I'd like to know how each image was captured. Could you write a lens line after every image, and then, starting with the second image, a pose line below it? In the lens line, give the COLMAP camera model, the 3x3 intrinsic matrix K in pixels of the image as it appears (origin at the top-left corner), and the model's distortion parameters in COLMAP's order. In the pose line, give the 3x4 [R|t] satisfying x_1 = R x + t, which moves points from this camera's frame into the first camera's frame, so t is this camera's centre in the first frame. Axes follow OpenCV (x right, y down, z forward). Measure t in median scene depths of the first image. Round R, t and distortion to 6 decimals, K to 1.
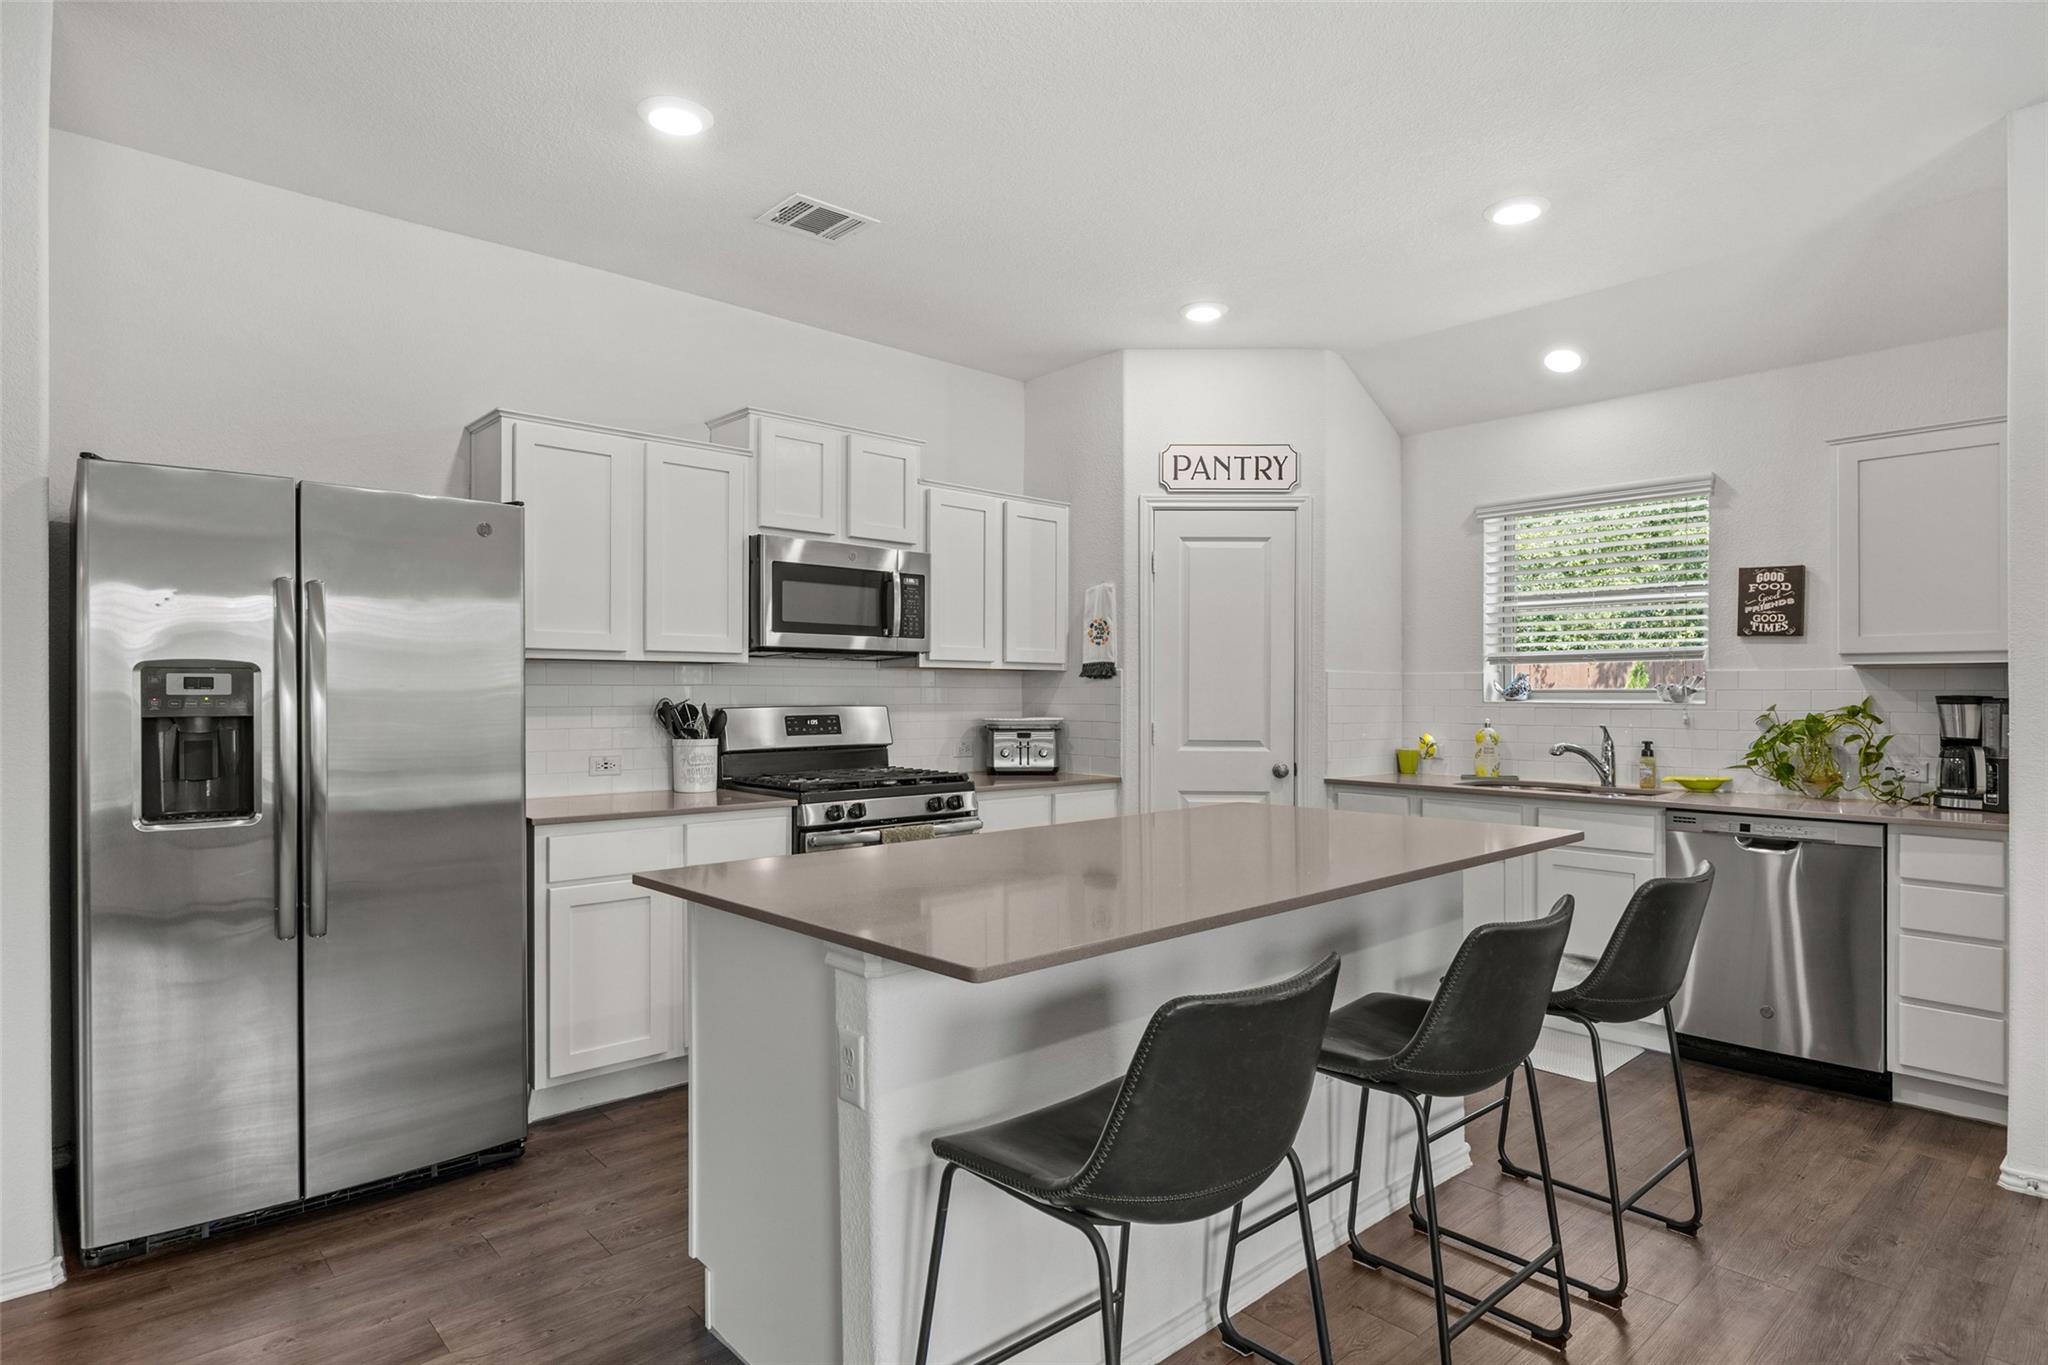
lens RADIAL K [[1088.9, 0, 1023.1], [0, 1088.9, 688.5], [0, 0, 1]] dist [-0.005765, -0.000493]
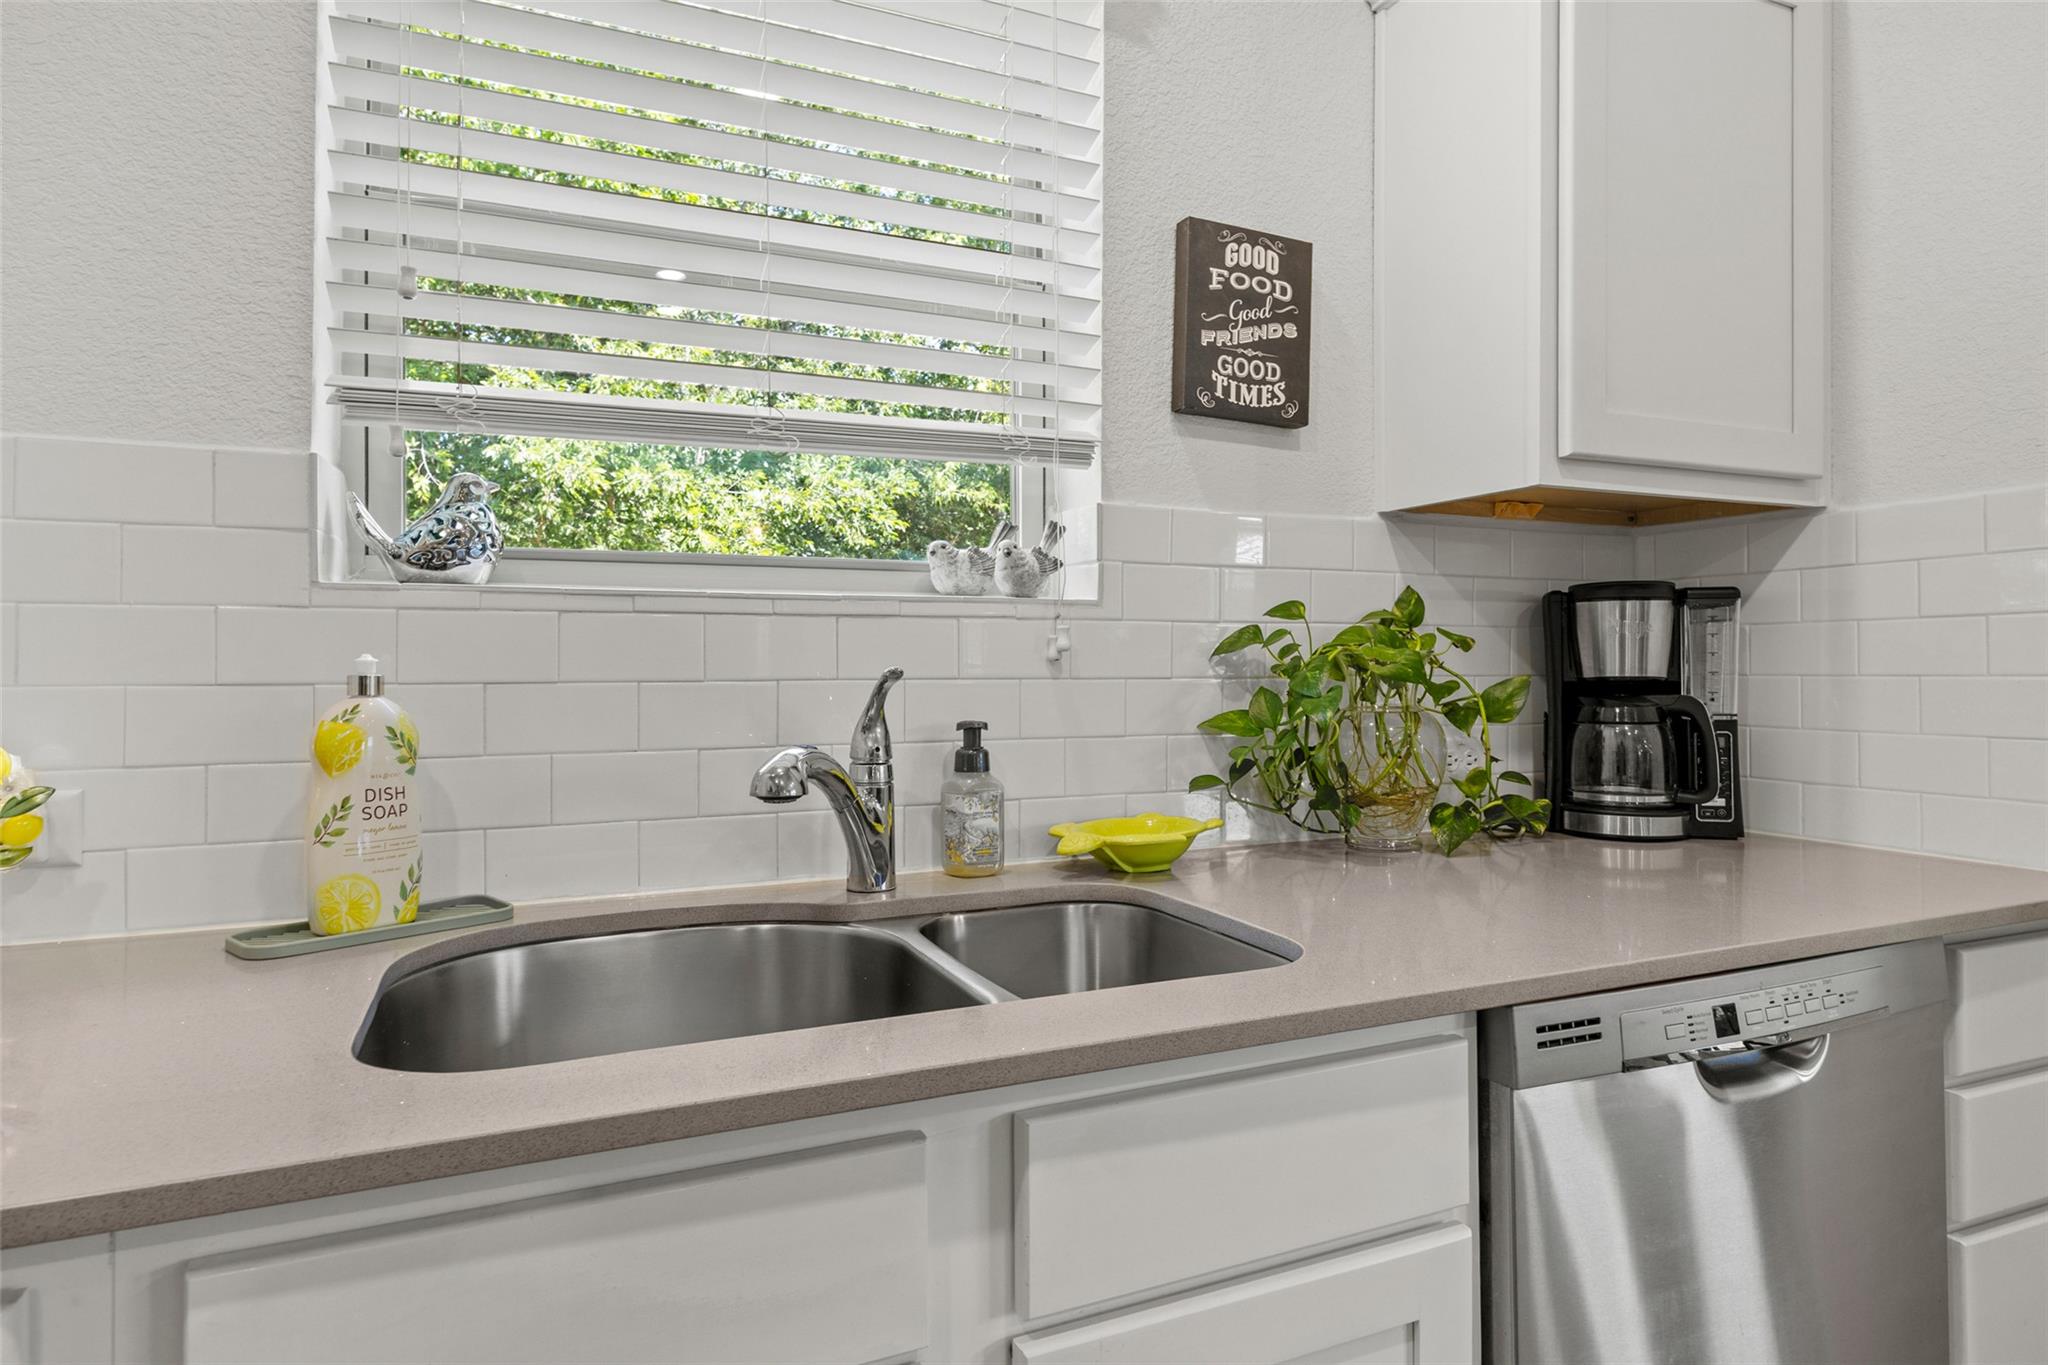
lens RADIAL K [[1143.4, 0, 1030.6], [0, 1143.4, 646.5], [0, 0, 1]] dist [0.005172, 0.000183]
pose [[0.315246, 0.011375, 0.948942, 0.282572], [-0.000802, 0.999931, -0.011720, 0.032073], [-0.949010, 0.002934, 0.315234, 0.900364]]
